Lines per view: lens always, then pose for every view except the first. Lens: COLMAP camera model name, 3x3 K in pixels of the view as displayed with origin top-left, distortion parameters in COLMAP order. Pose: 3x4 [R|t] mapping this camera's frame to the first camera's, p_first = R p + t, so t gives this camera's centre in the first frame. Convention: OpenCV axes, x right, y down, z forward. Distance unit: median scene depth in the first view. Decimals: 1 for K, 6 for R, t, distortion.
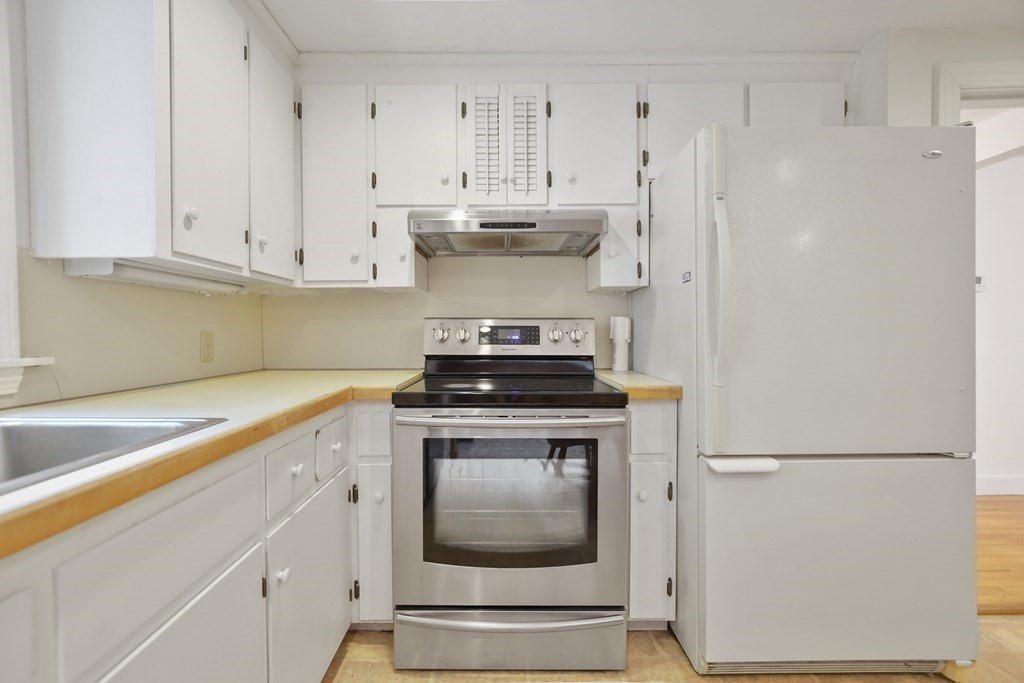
lens RADIAL K [[450.0, 0, 509.8], [0, 450.0, 338.9], [0, 0, 1]] dist [-0.013345, 0.002657]
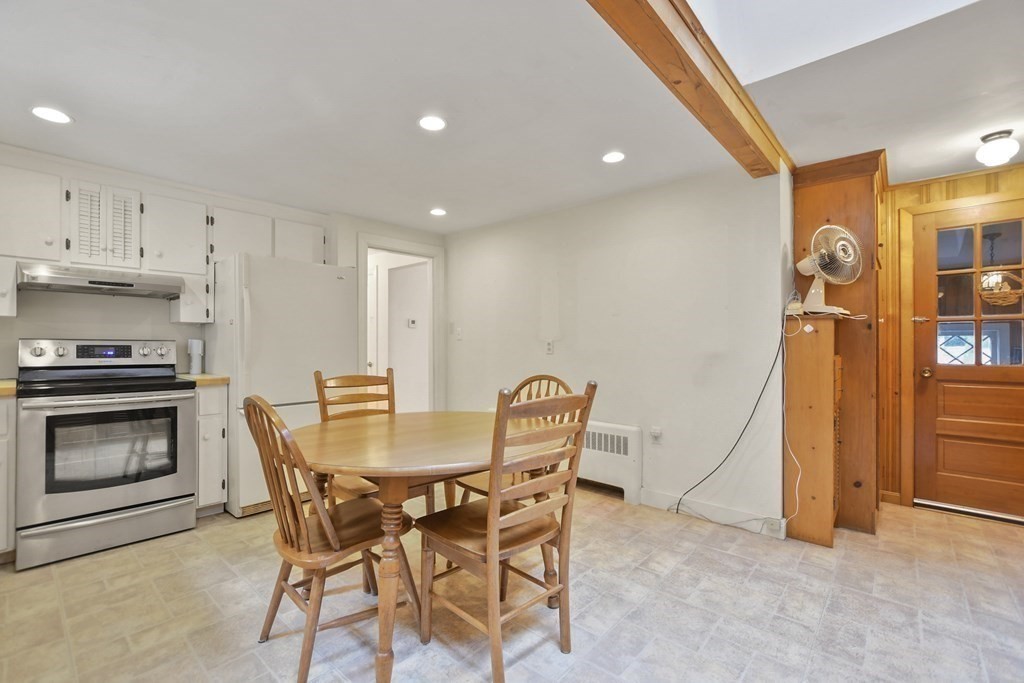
lens RADIAL K [[450.0, 0, 502.8], [0, 450.0, 342.2], [0, 0, 1]] dist [-0.013345, 0.002657]
pose [[0.688054, 0.007349, 0.725622, -0.175745], [0.012204, 0.999690, -0.021697, 0.009063], [-0.725557, 0.023784, 0.687751, -0.995537]]
